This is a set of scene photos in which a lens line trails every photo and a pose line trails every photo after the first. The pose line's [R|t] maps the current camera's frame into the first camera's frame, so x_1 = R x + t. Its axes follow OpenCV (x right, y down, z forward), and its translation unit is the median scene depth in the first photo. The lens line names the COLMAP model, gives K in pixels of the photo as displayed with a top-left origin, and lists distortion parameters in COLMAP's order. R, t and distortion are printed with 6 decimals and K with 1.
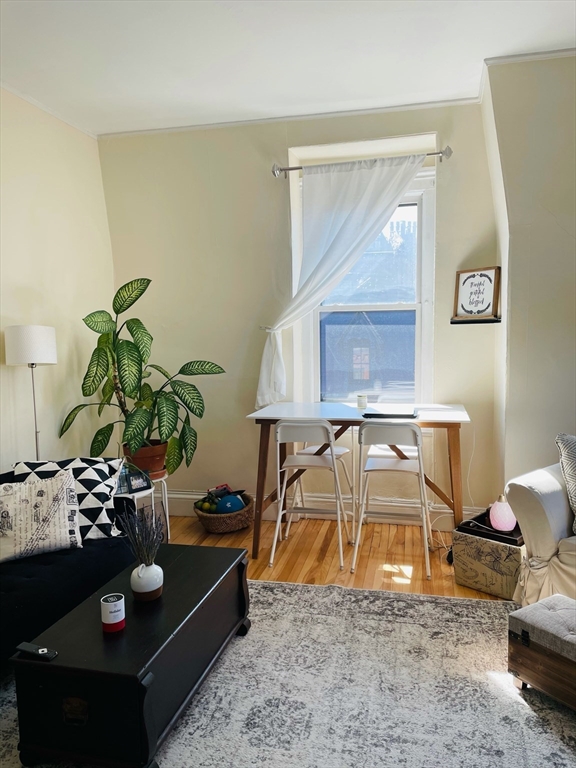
lens RADIAL K [[580.0, 0, 283.9], [0, 580.0, 379.4], [0, 0, 1]] dist [0.078285, -0.106019]
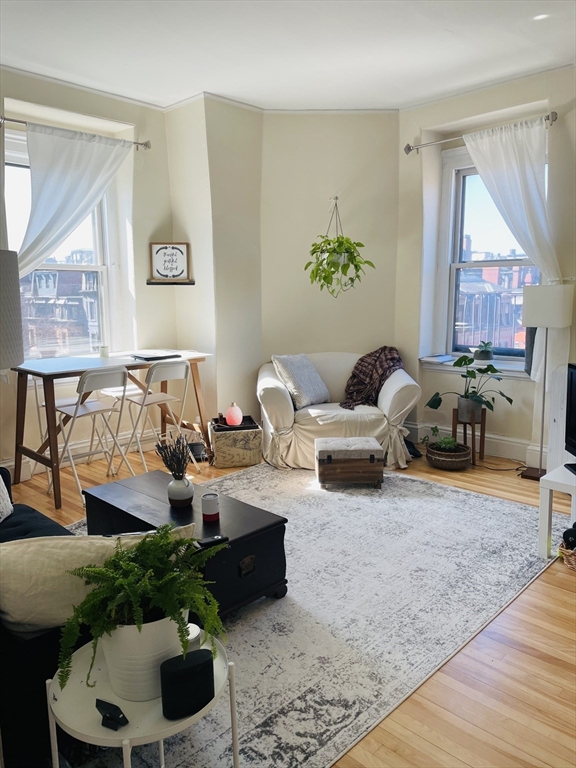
lens RADIAL K [[580.0, 0, 291.9], [0, 580.0, 380.9], [0, 0, 1]] dist [0.078285, -0.106019]
pose [[0.495410, -0.121981, 0.860052, -0.765394], [0.067329, 0.992505, 0.101983, 0.003257], [-0.866046, 0.007383, 0.499910, 0.126481]]
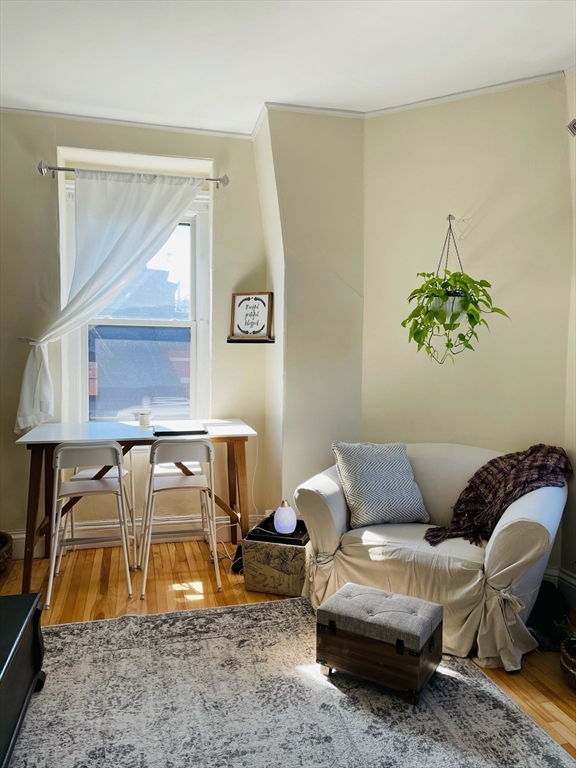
lens RADIAL K [[580.0, 0, 292.3], [0, 580.0, 378.4], [0, 0, 1]] dist [0.078285, -0.106019]
pose [[0.884908, -0.000357, 0.465766, -0.113485], [0.013344, 0.999609, -0.024586, -0.003797], [-0.465575, 0.027971, 0.884566, 0.025049]]
